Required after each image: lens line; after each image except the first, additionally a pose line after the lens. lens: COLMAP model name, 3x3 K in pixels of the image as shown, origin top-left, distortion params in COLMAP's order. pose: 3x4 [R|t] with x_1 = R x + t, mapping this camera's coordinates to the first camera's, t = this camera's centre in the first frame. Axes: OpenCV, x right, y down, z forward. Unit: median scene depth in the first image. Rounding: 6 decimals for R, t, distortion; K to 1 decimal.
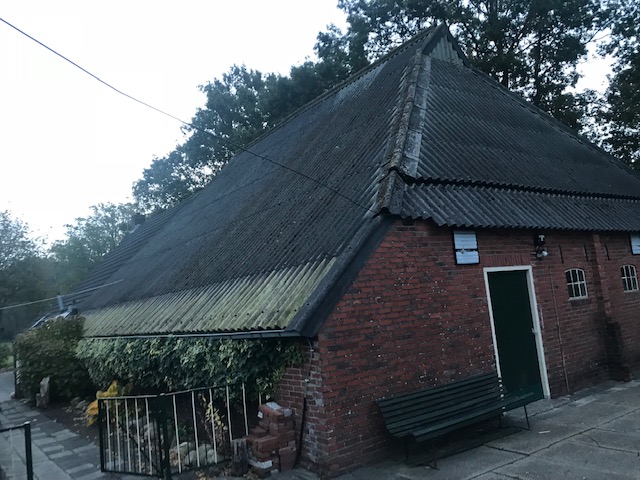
lens RADIAL K [[520.6, 0, 320.0], [0, 520.6, 240.0], [0, 0, 1]] dist [0.002960, 0.001925]
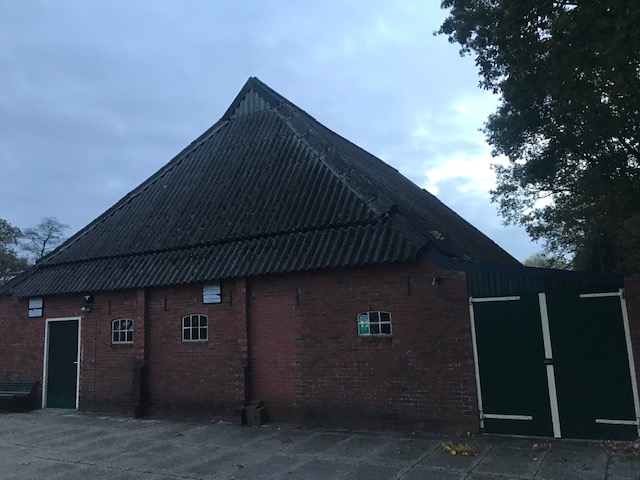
lens RADIAL K [[528.8, 0, 320.0], [0, 528.8, 240.0], [0, 0, 1]] dist [0.112999, 0.000801]
pose [[0.393147, -0.053750, -0.917903, 2.152370], [0.111574, 0.993702, -0.010401, -0.077861], [0.912681, -0.098325, 0.396668, 1.066702]]
